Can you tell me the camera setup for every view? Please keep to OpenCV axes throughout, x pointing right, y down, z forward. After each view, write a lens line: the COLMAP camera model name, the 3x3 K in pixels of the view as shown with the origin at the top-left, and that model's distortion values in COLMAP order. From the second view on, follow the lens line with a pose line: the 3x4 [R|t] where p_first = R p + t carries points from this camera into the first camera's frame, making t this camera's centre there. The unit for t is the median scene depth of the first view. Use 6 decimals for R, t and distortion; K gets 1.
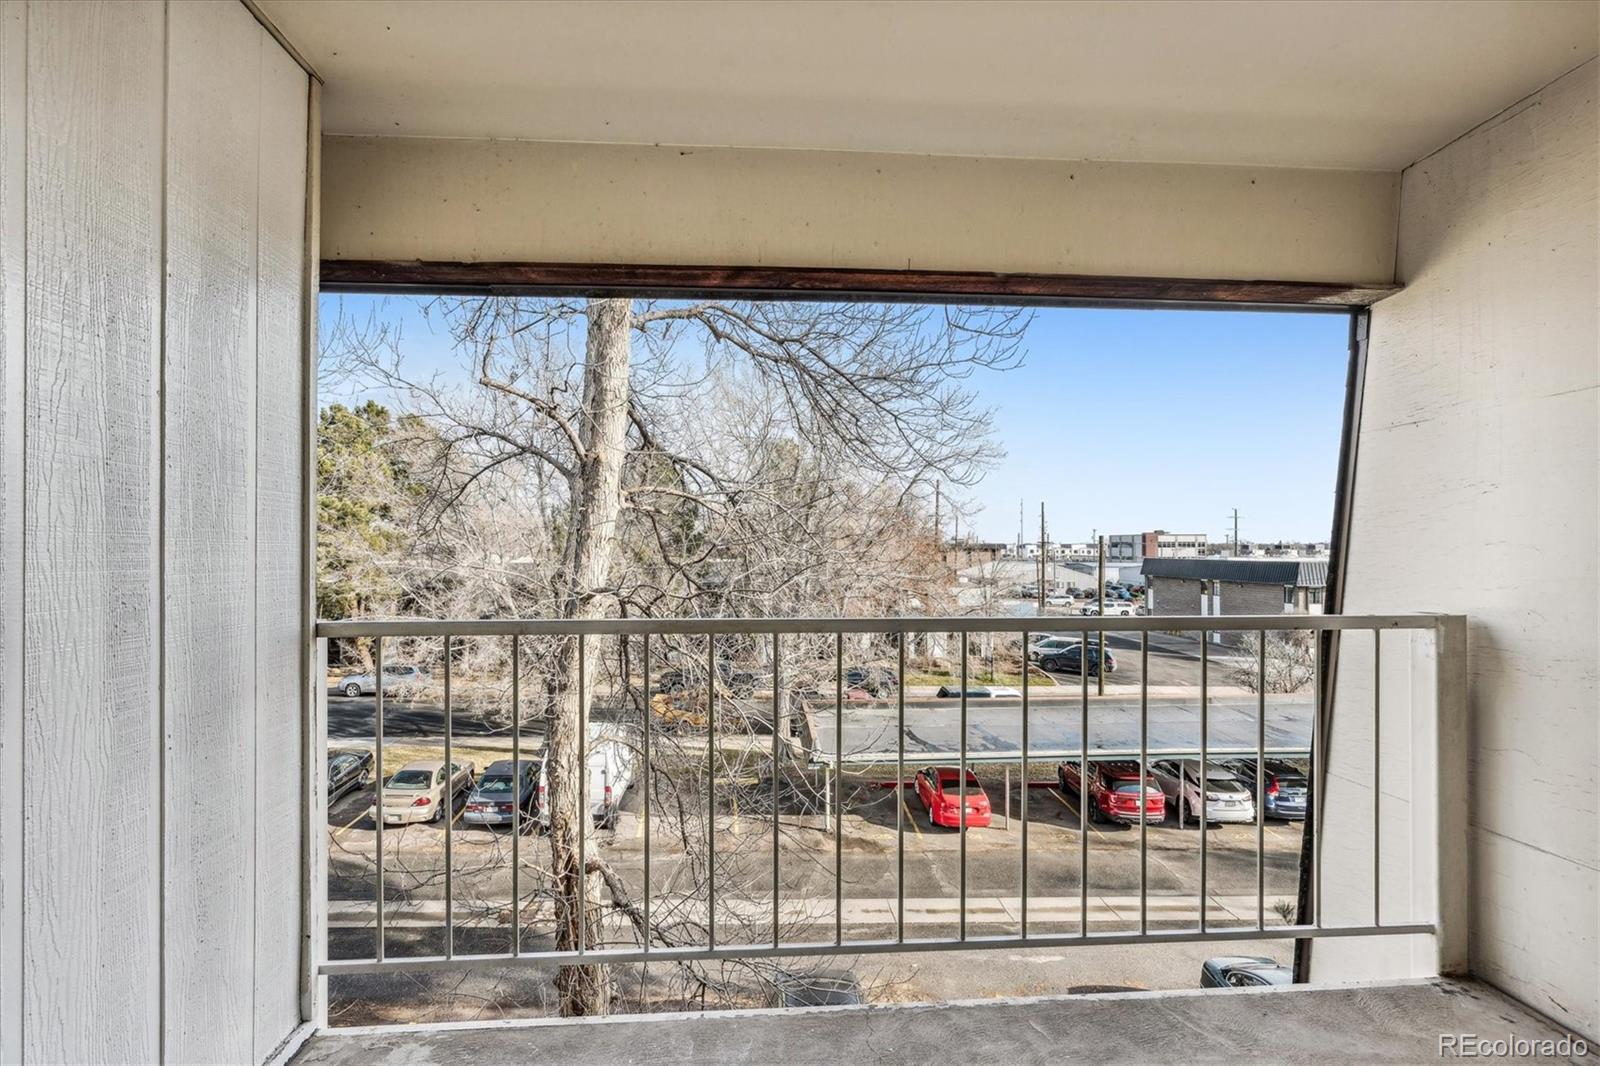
lens RADIAL K [[808.3, 0, 803.9], [0, 808.3, 538.7], [0, 0, 1]] dist [-0.002445, 0.001313]
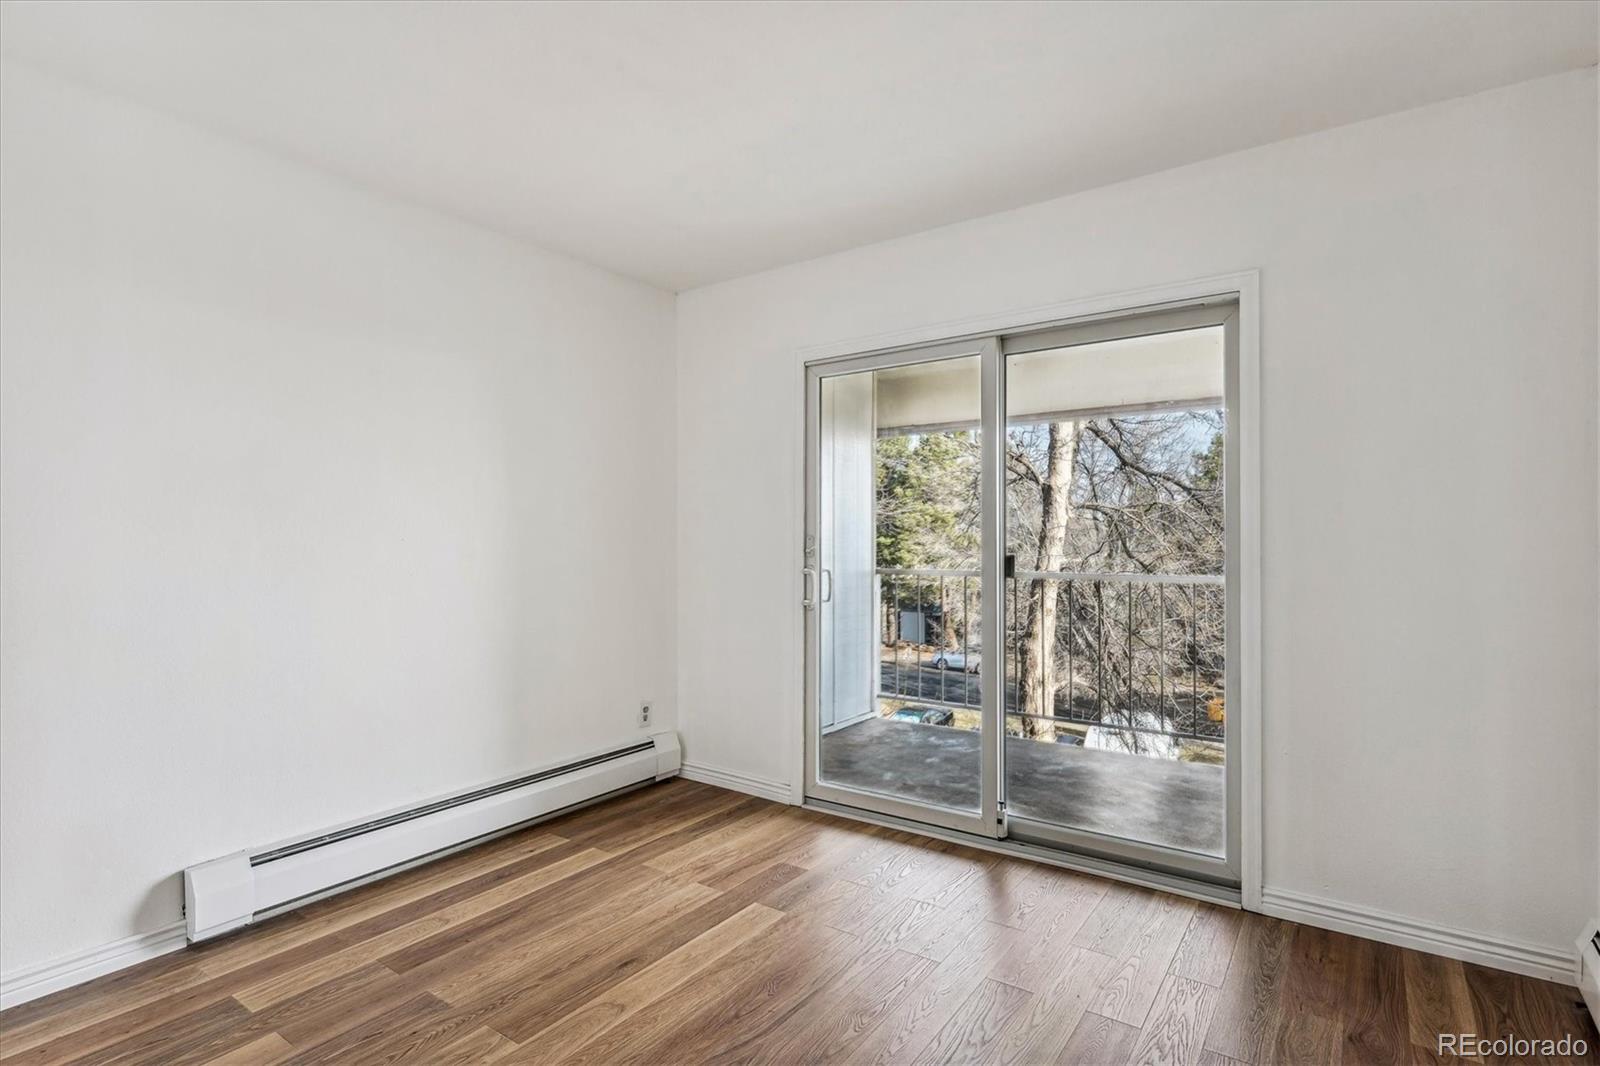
lens RADIAL K [[808.3, 0, 801.0], [0, 808.3, 535.3], [0, 0, 1]] dist [-0.002445, 0.001313]
pose [[0.769348, -0.003303, -0.638821, 0.218293], [0.000031, 0.999987, -0.005133, 0.000658], [0.638830, 0.003930, 0.769338, -0.286893]]
